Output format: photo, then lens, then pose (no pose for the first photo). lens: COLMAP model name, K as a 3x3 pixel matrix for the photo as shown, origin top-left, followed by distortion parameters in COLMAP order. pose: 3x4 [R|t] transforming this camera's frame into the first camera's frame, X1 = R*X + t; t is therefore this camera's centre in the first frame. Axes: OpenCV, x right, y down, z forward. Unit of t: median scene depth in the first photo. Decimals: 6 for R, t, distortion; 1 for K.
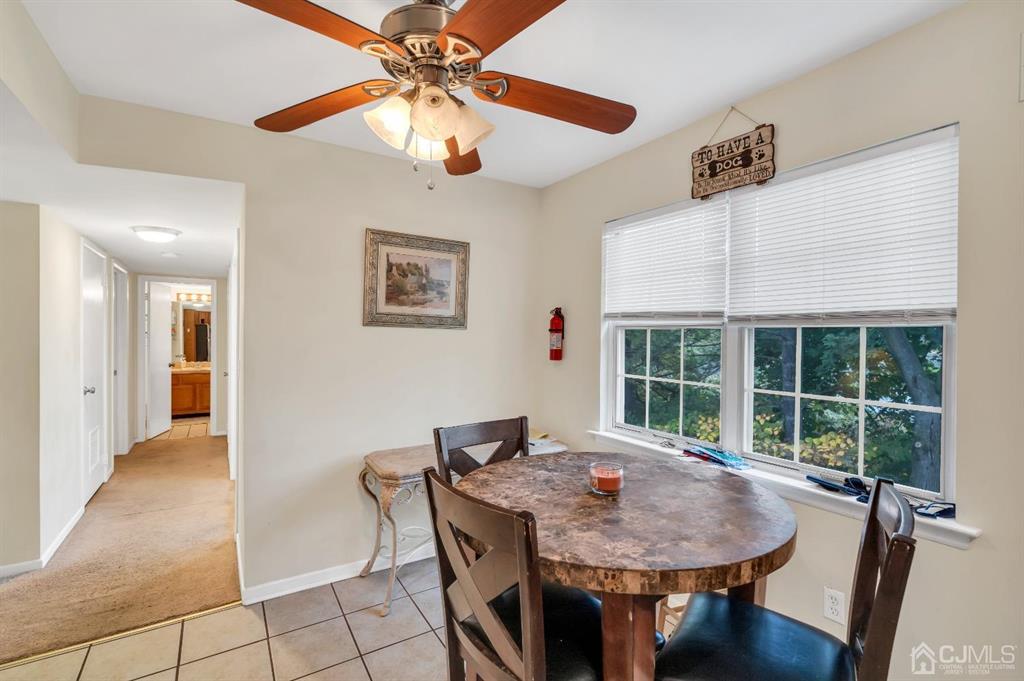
lens RADIAL K [[469.8, 0, 514.3], [0, 469.8, 337.4], [0, 0, 1]] dist [-0.005139, 0.001621]
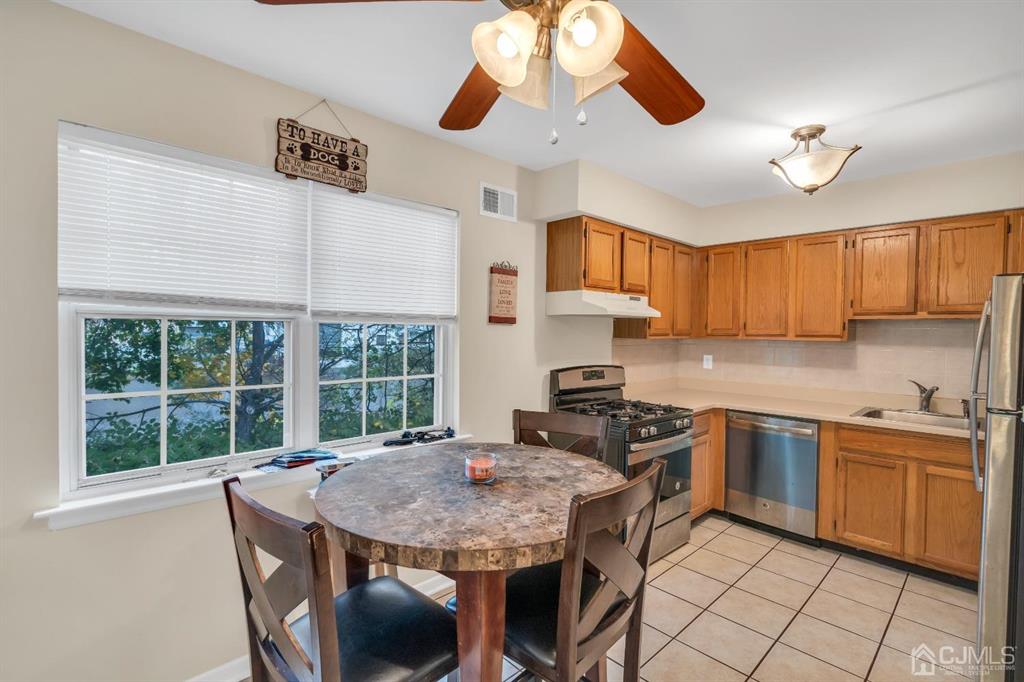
lens RADIAL K [[469.8, 0, 515.7], [0, 469.8, 339.9], [0, 0, 1]] dist [-0.005139, 0.001621]
pose [[-0.198920, -0.024491, 0.979710, -0.523791], [-0.006931, 0.999698, 0.023584, -0.008514], [-0.979991, -0.002099, -0.199030, 0.697509]]
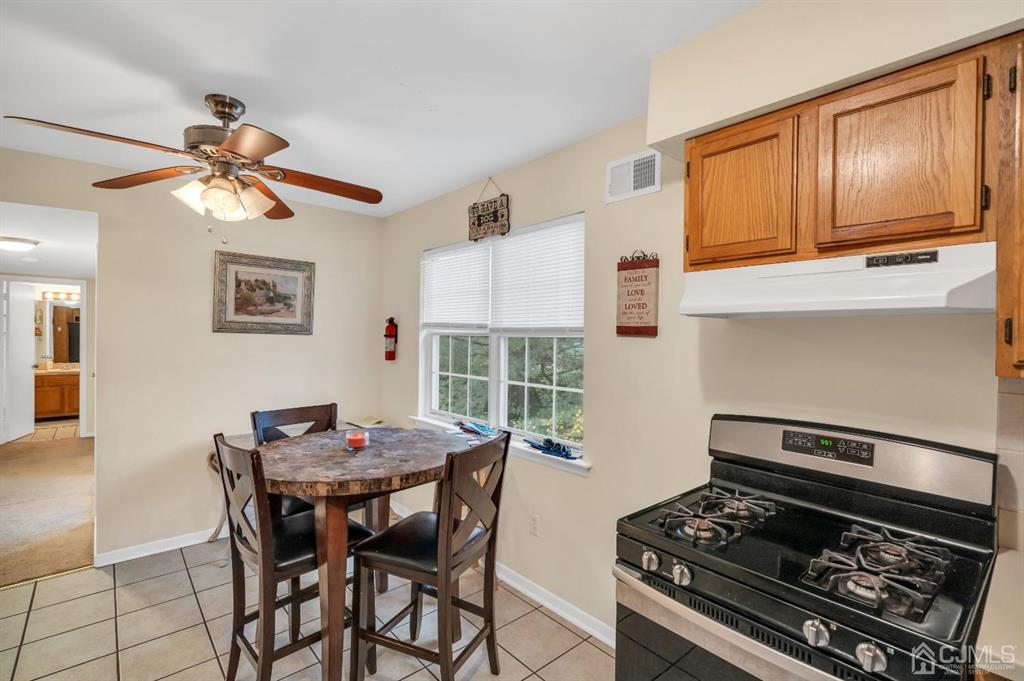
lens RADIAL K [[469.8, 0, 513.5], [0, 469.8, 338.0], [0, 0, 1]] dist [-0.005139, 0.001621]
pose [[0.987361, 0.003487, 0.158446, 0.275054], [-0.003759, 0.999992, 0.001418, -0.016164], [-0.158440, -0.001996, 0.987367, -0.334272]]
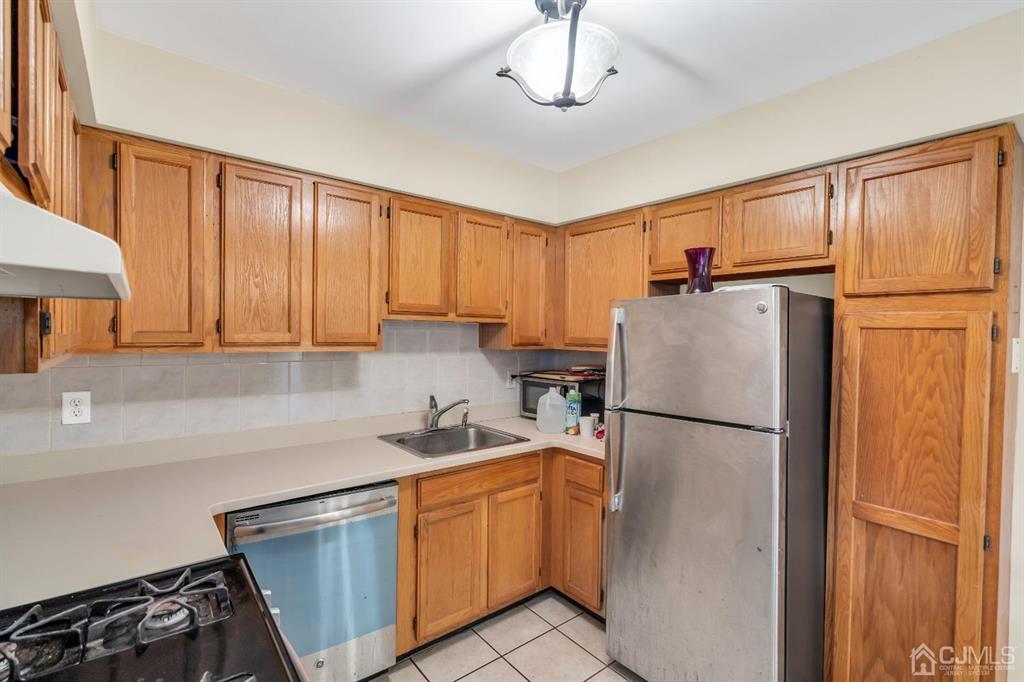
lens RADIAL K [[469.8, 0, 512.9], [0, 469.8, 335.6], [0, 0, 1]] dist [-0.005139, 0.001621]
pose [[-0.993146, -0.015104, -0.115901, 0.437945], [-0.016241, 0.999829, 0.008875, -0.021961], [0.115747, 0.010696, -0.993221, 0.464968]]
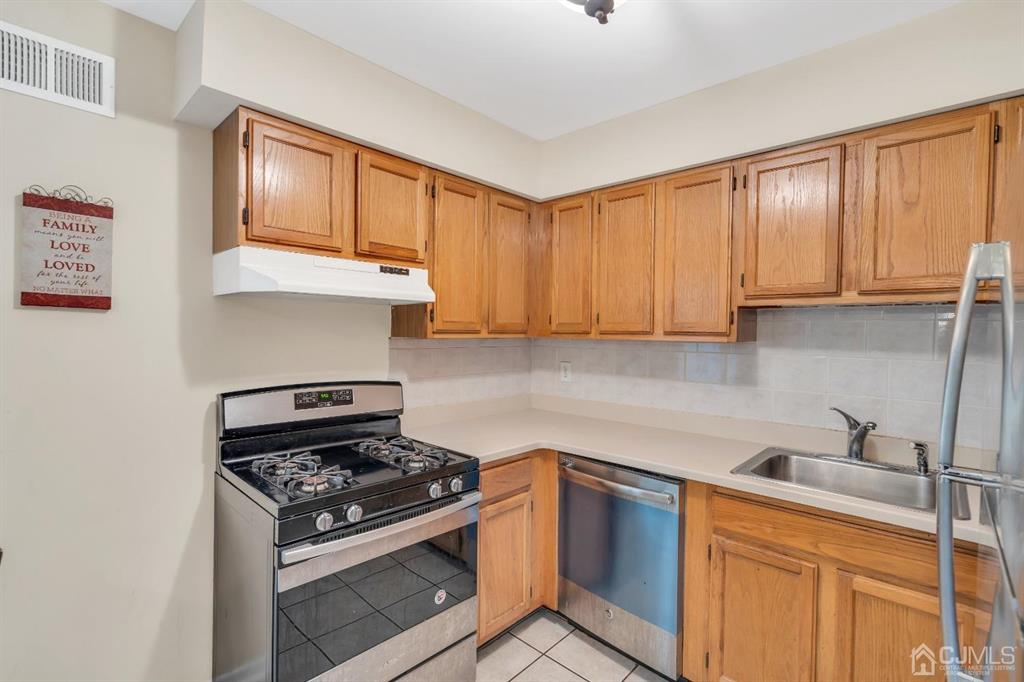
lens RADIAL K [[469.8, 0, 516.6], [0, 469.8, 338.7], [0, 0, 1]] dist [-0.005139, 0.001621]
pose [[-0.259684, -0.021654, 0.965451, -0.095091], [-0.009270, 0.999758, 0.019930, 0.001017], [-0.965649, -0.003774, -0.259822, 0.092175]]
